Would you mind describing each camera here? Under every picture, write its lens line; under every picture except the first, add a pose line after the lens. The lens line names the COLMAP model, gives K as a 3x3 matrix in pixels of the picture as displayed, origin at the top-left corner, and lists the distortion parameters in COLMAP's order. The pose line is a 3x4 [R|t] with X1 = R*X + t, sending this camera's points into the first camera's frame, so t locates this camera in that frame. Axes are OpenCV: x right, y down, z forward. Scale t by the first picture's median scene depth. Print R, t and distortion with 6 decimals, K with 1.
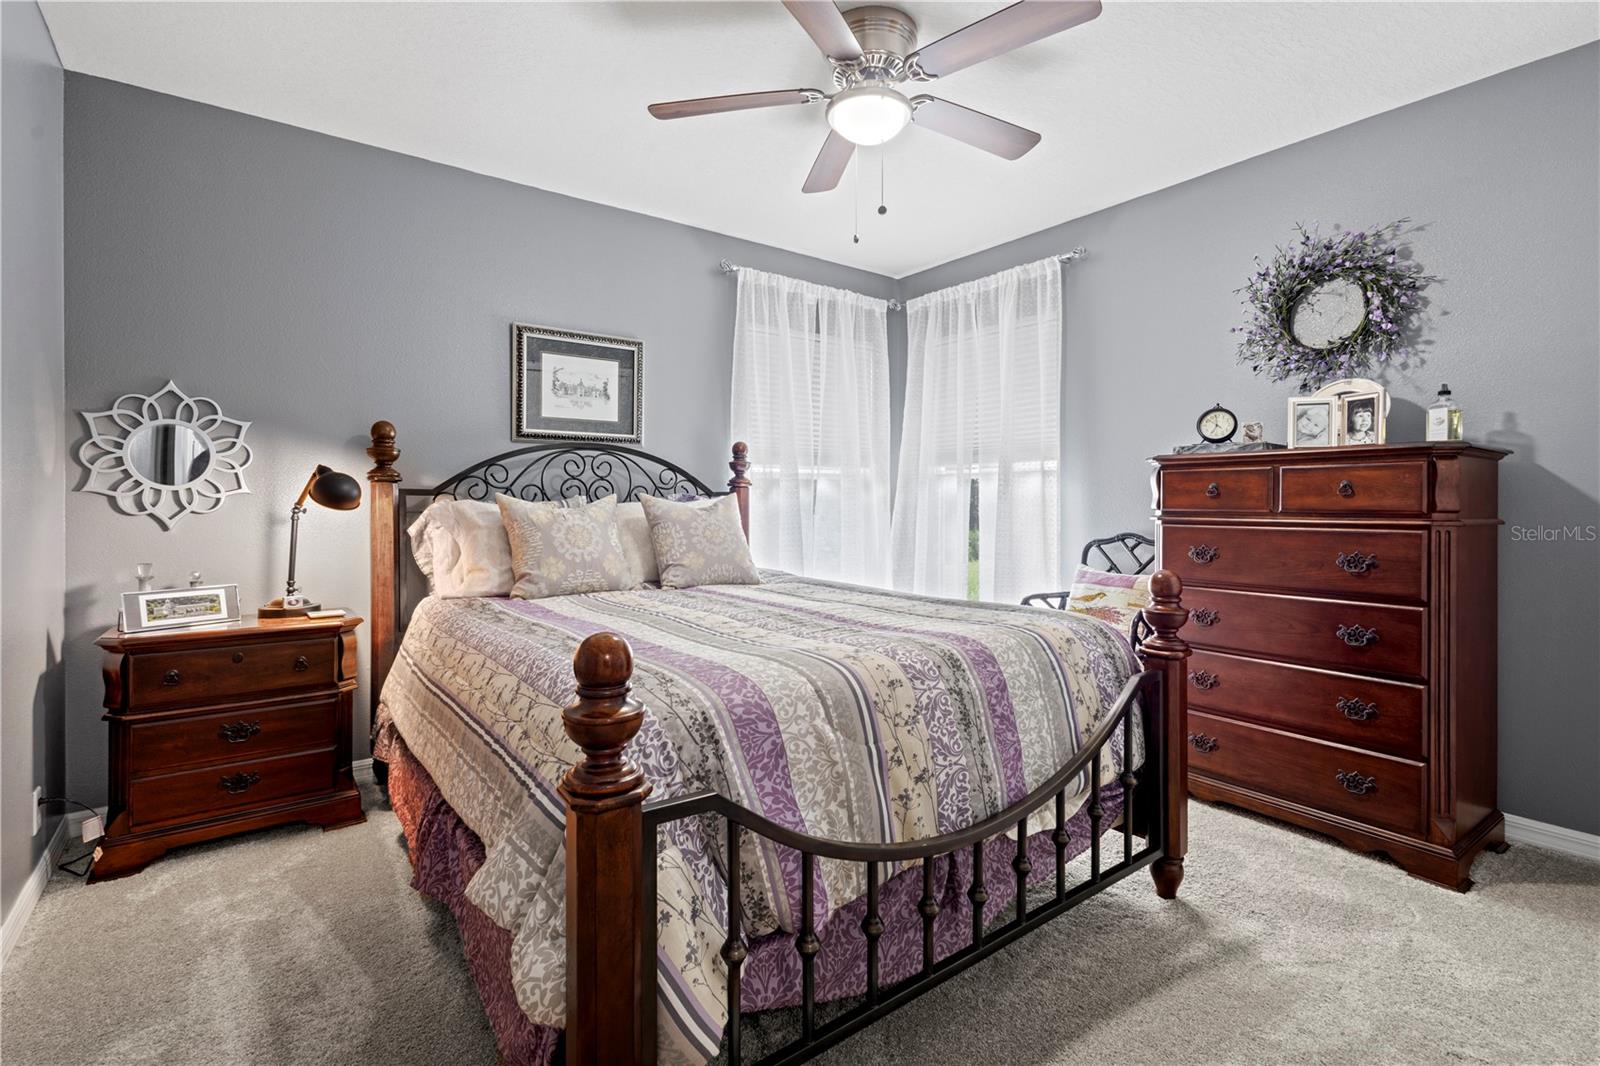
lens RADIAL K [[749.7, 0, 798.0], [0, 749.7, 509.5], [0, 0, 1]] dist [0.000560, -0.000005]
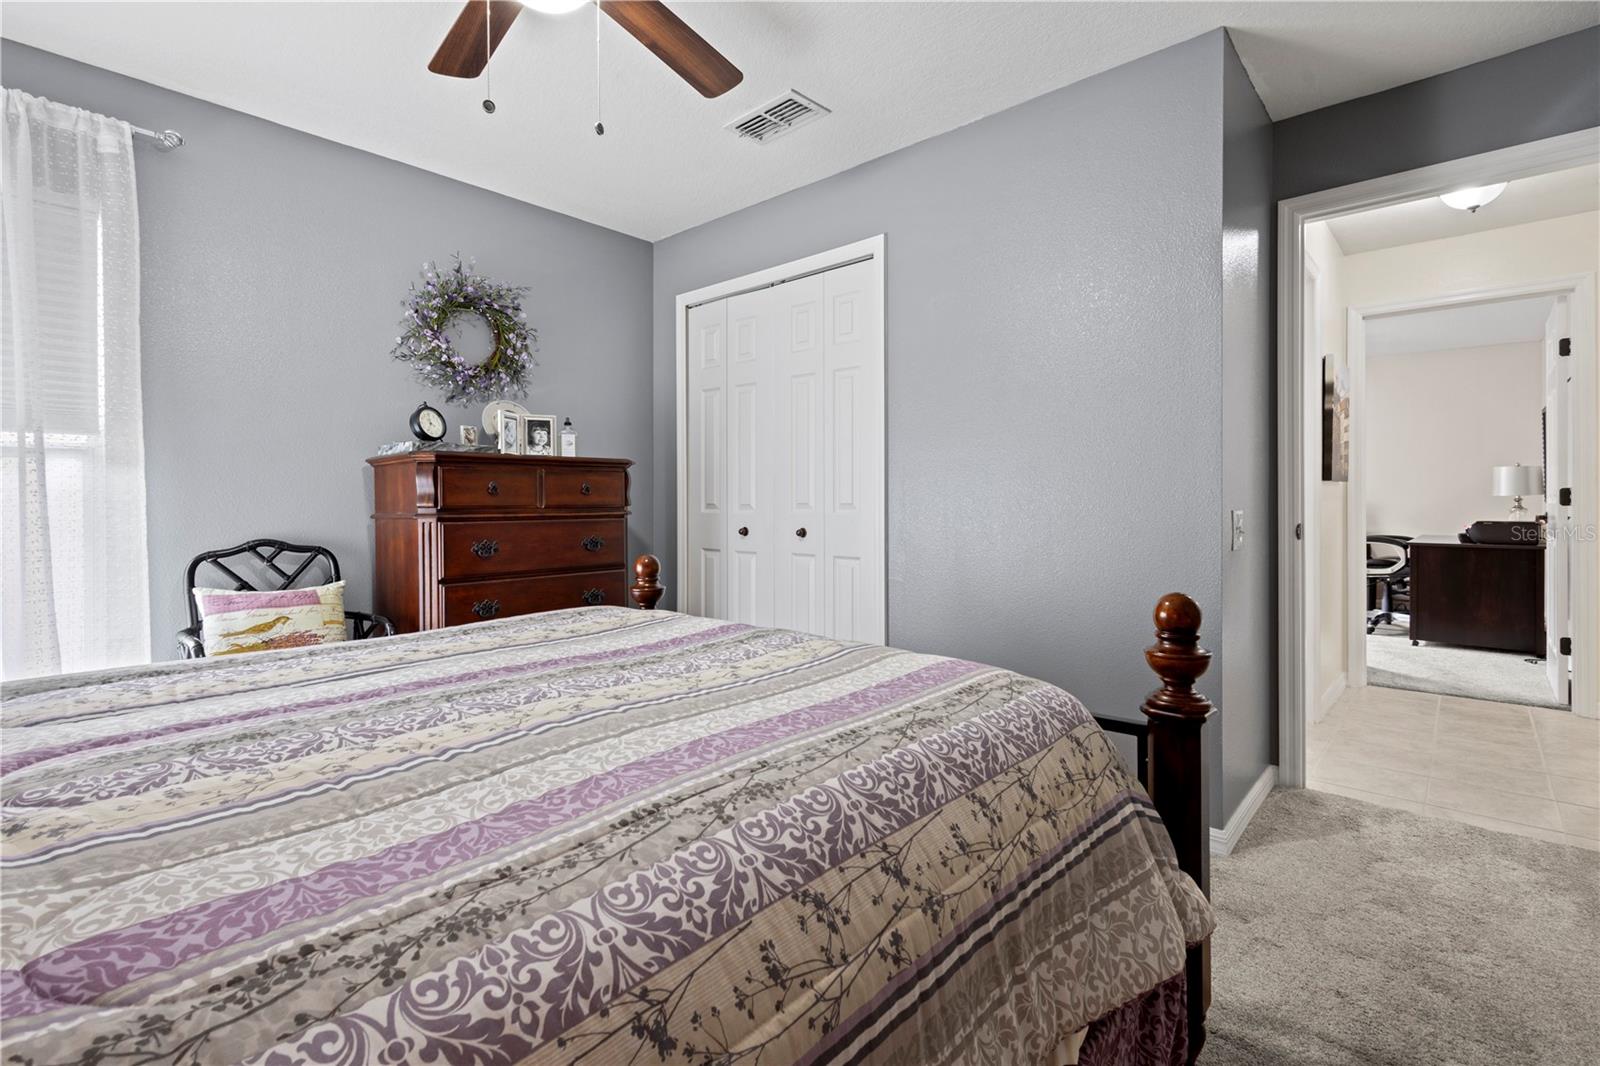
lens RADIAL K [[752.0, 0, 803.9], [0, 752.0, 492.2], [0, 0, 1]] dist [0.006165, -0.000235]
pose [[-0.205501, 0.012064, 0.978583, -0.571252], [0.011898, 0.999881, -0.009828, -0.004316], [-0.978585, 0.009623, -0.205620, 0.764771]]
